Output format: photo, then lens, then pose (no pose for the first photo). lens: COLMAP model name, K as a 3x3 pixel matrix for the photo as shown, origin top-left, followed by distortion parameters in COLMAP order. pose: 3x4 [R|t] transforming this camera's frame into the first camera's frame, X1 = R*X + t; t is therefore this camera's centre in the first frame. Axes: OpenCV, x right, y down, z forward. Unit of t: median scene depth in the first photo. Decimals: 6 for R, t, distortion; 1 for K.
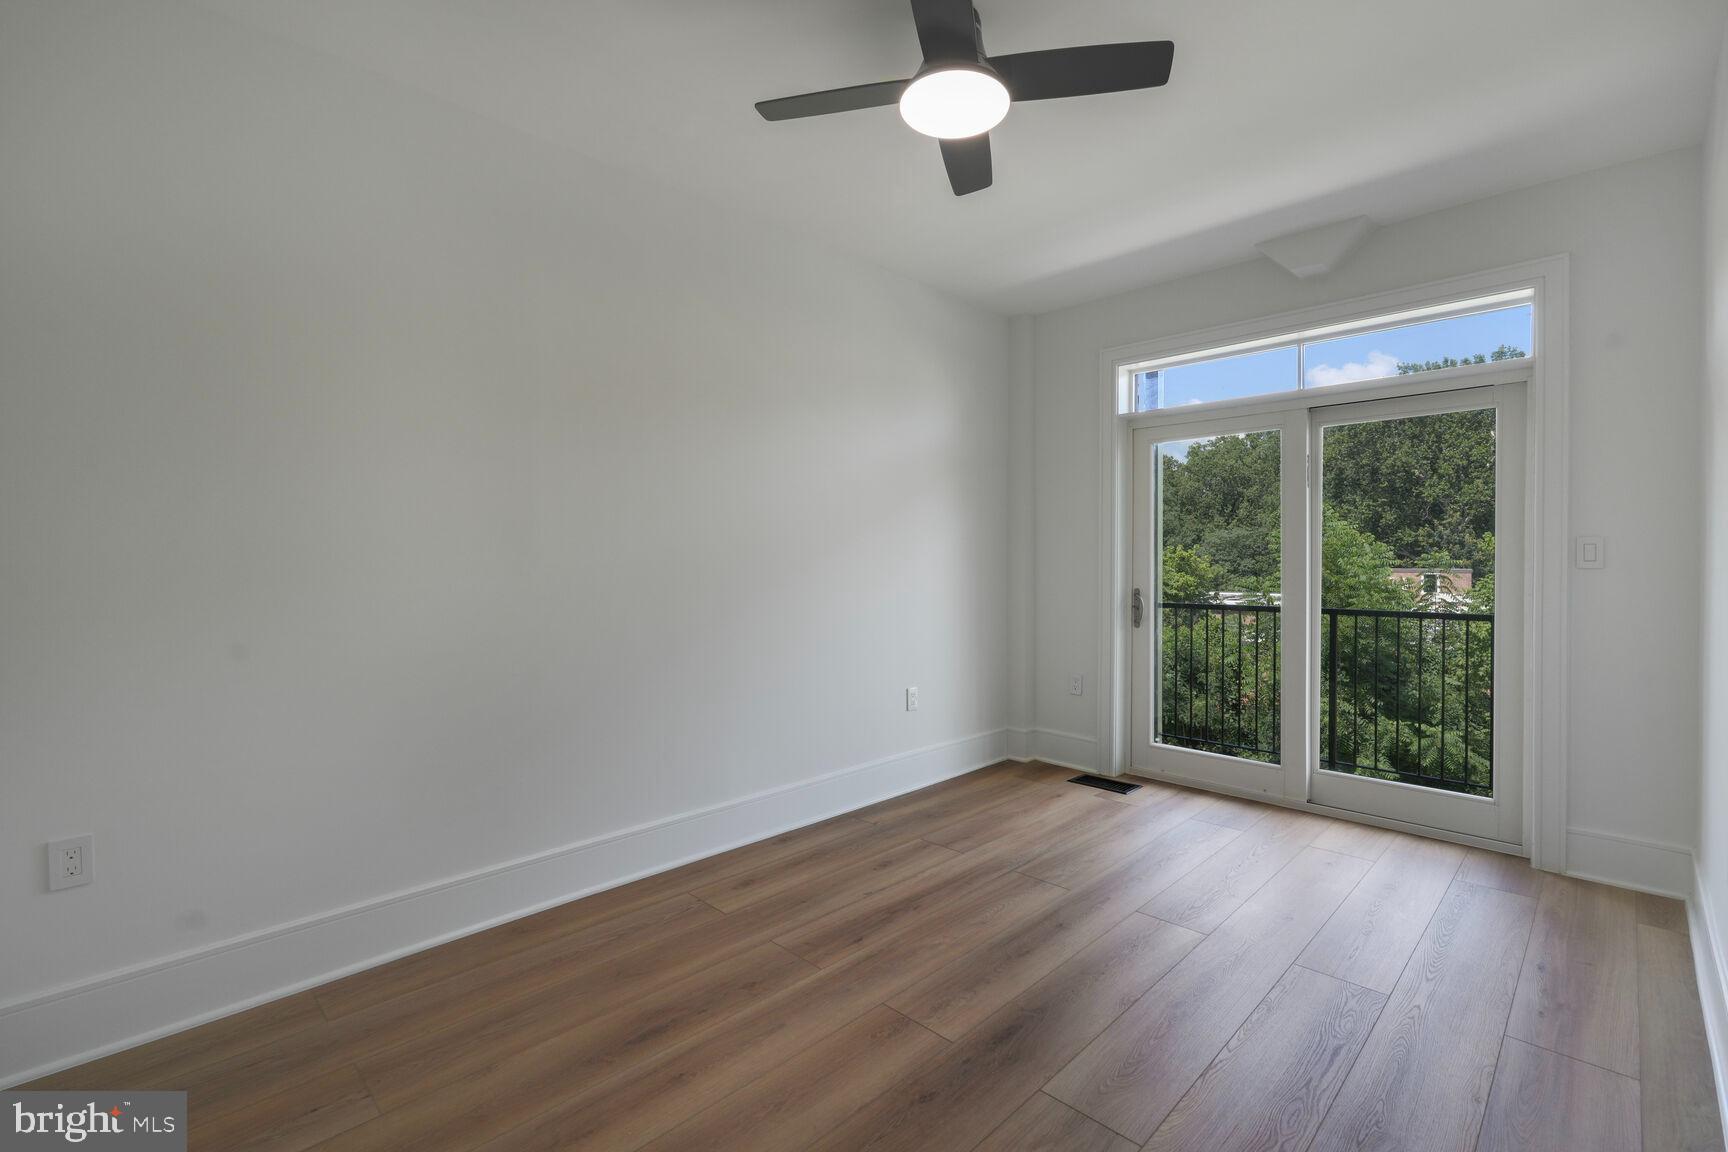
lens RADIAL K [[772.1, 0, 864.0], [0, 772.1, 576.0], [0, 0, 1]] dist [-0.001840, -0.000216]
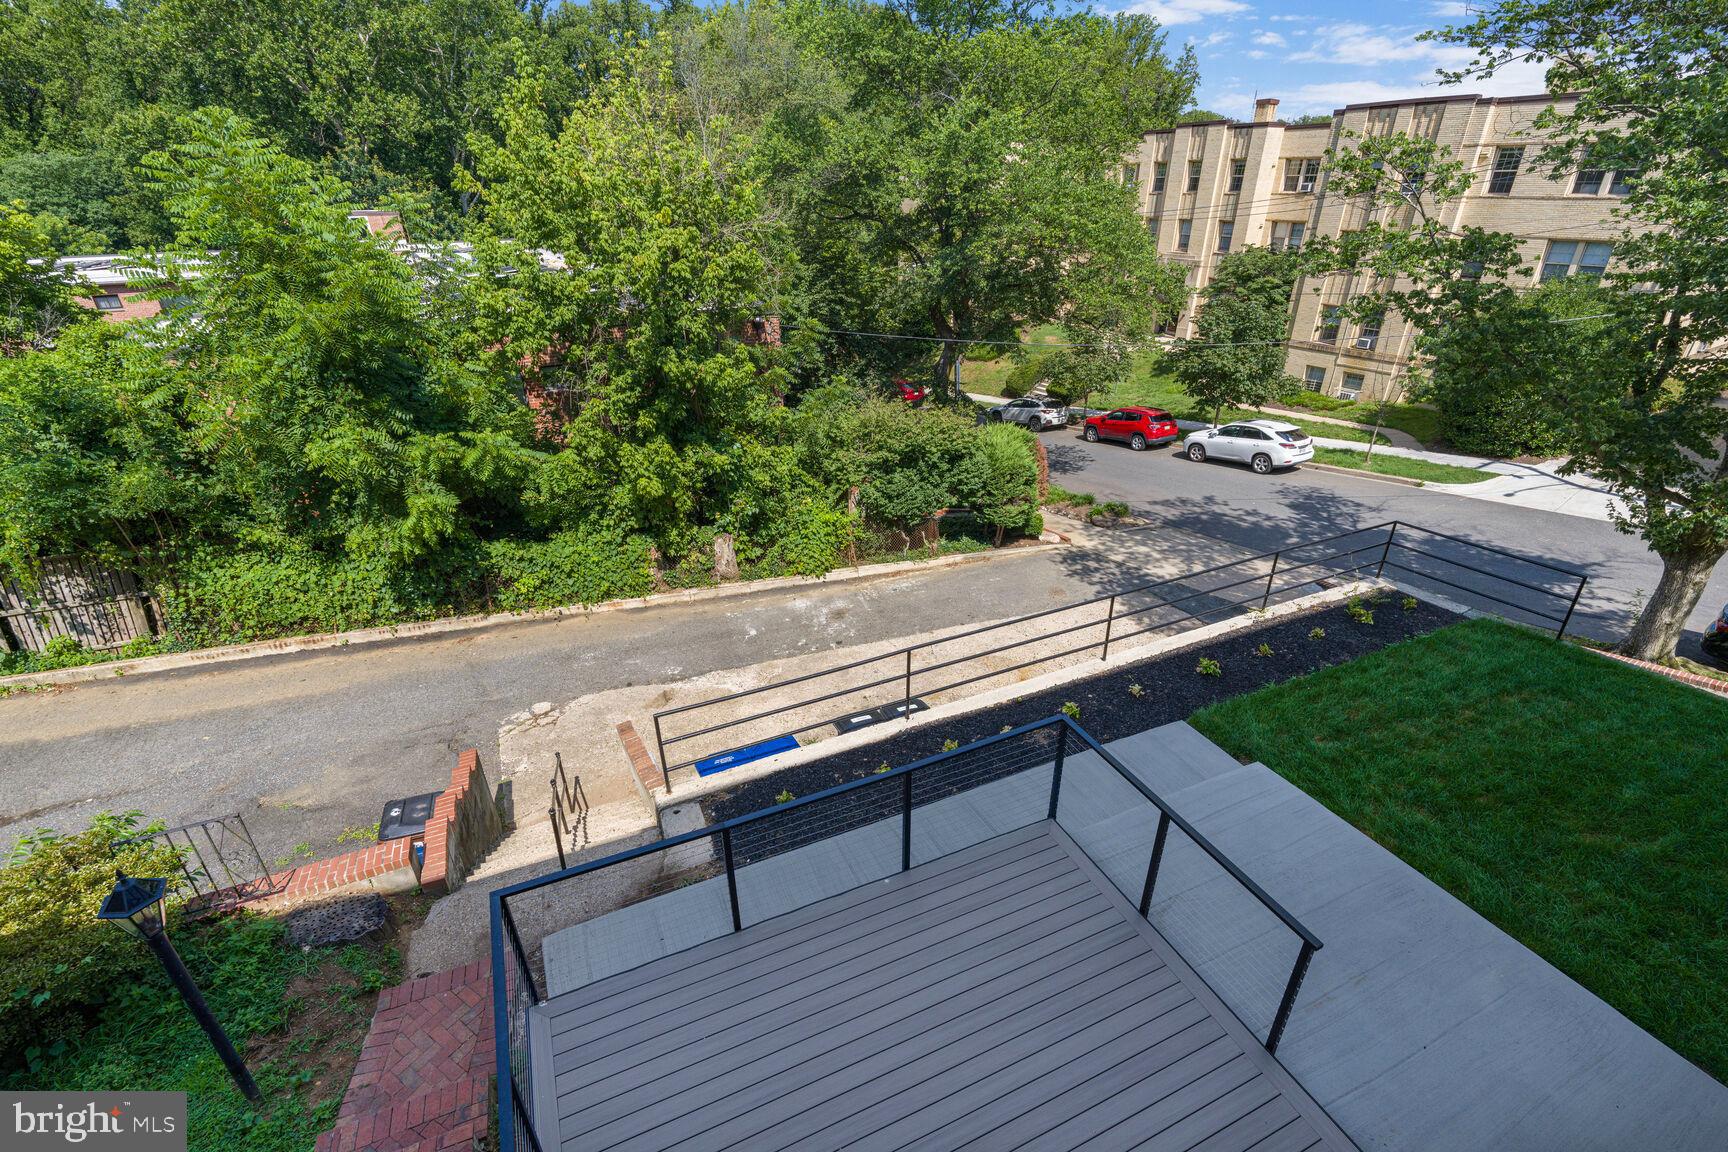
lens RADIAL K [[755.1, 0, 866.0], [0, 755.1, 578.0], [0, 0, 1]] dist [-0.003385, -0.000634]
pose [[0.357326, -0.431174, 0.828497, 0.045601], [0.029975, 0.891898, 0.451242, -0.004624], [-0.933499, -0.136406, 0.331623, 0.097480]]
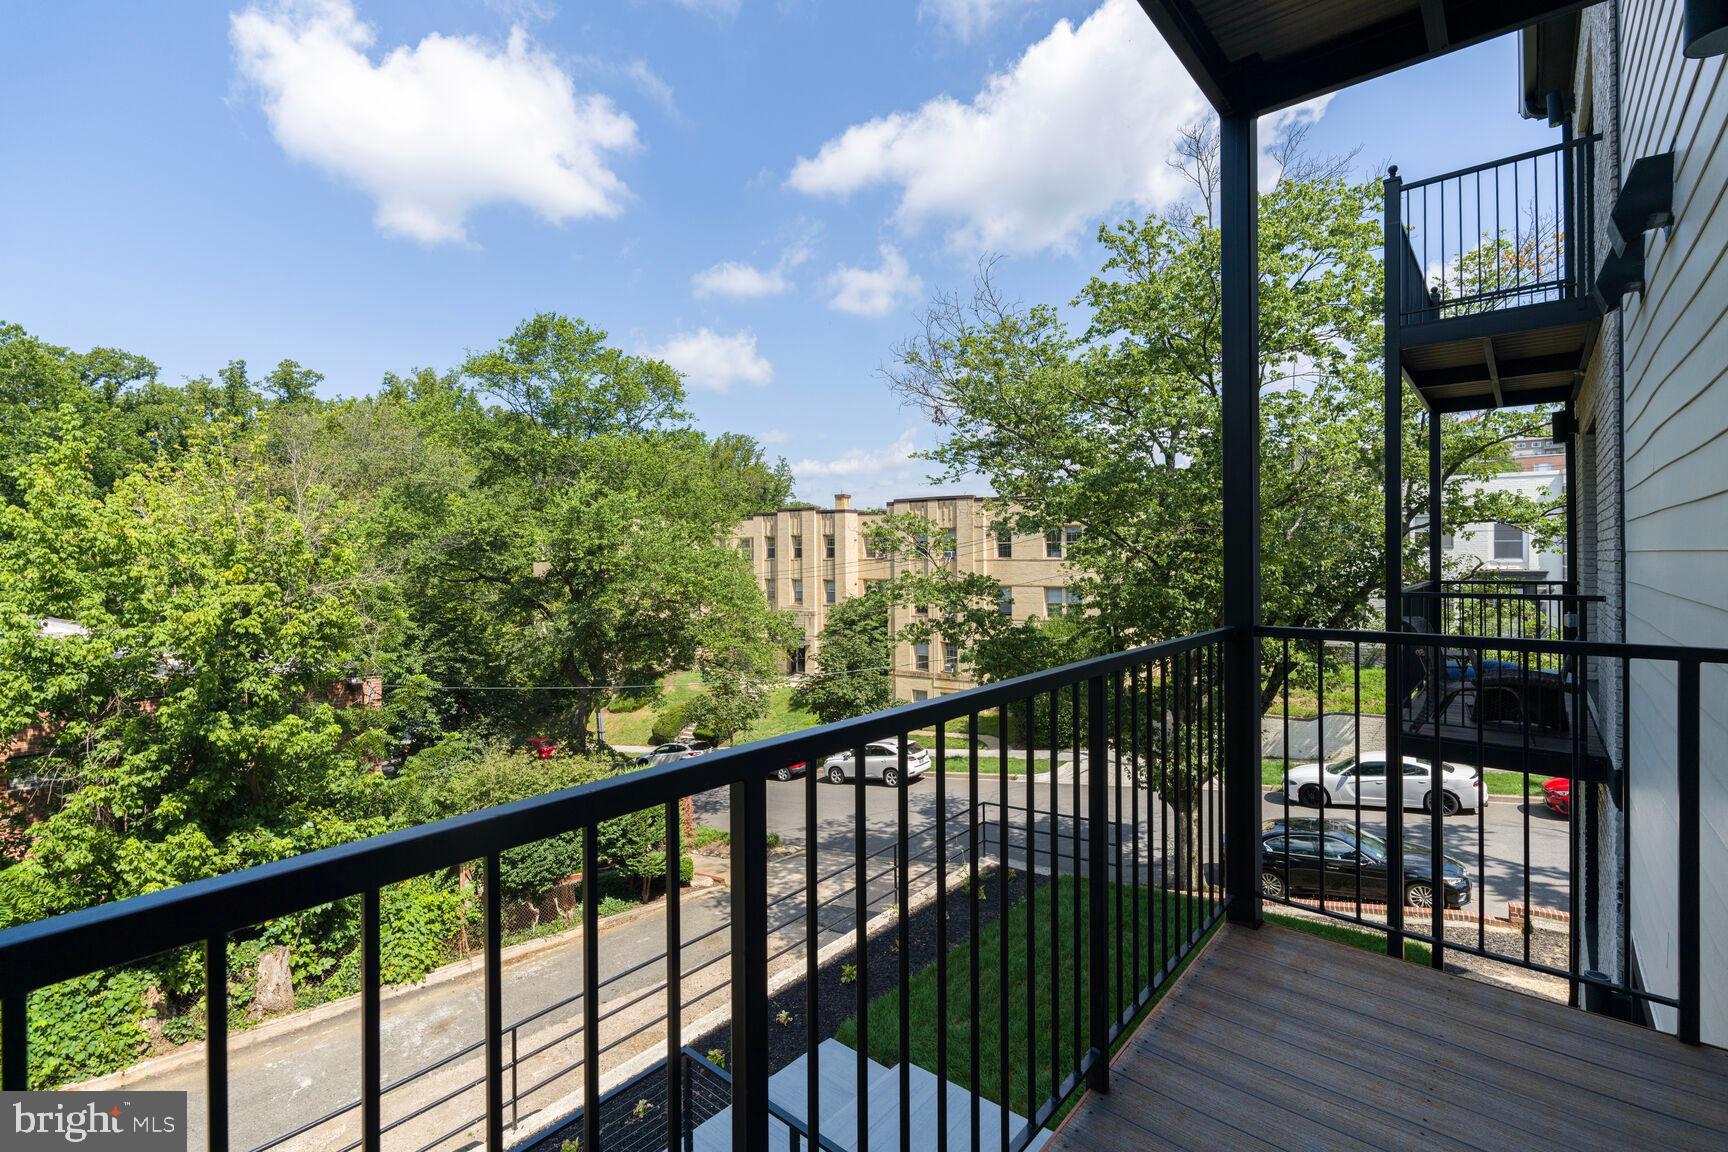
lens RADIAL K [[768.1, 0, 862.6], [0, 768.1, 555.7], [0, 0, 1]] dist [-0.002831, 0.000147]
pose [[-0.070655, 0.002243, 0.997498, 0.034451], [0.031481, 0.999504, -0.000017, -0.000716], [-0.997004, 0.031401, -0.070691, 0.085715]]
